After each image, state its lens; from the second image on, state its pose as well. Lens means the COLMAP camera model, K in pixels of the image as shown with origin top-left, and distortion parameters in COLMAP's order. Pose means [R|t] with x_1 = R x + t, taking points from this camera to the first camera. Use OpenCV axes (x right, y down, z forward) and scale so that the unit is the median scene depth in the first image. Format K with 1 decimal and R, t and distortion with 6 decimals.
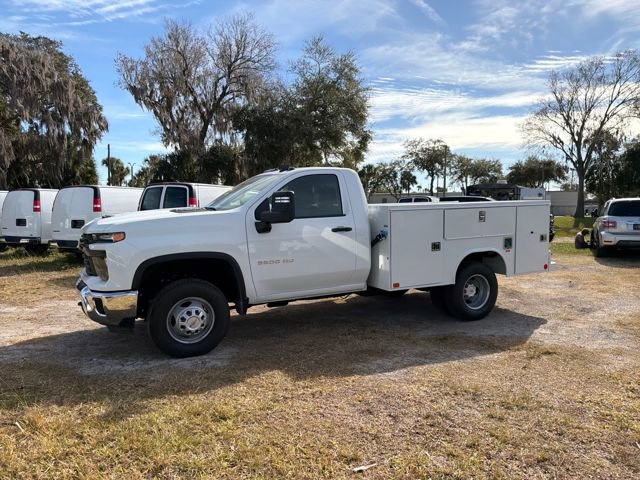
lens RADIAL K [[454.2, 0, 316.6], [0, 454.2, 239.3], [0, 0, 1]] dist [0.052011, -0.065320]
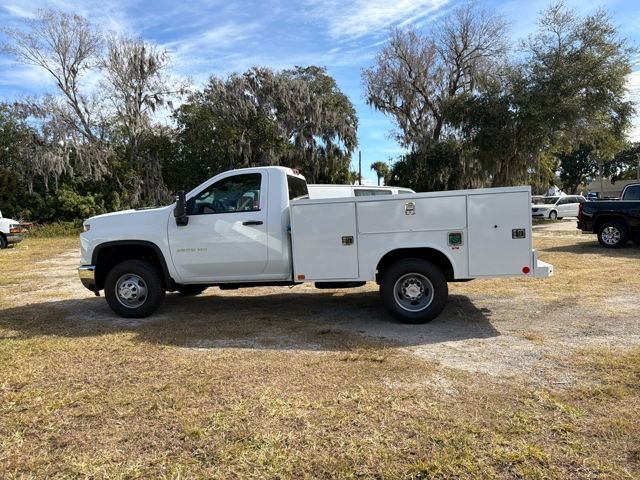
lens RADIAL K [[454.2, 0, 316.6], [0, 454.2, 239.3], [0, 0, 1]] dist [0.052011, -0.065320]
pose [[0.818751, 0.016364, -0.573915, 0.141283], [-0.013697, 0.999866, 0.008969, 0.001014], [0.573985, 0.000517, 0.818866, 0.032051]]
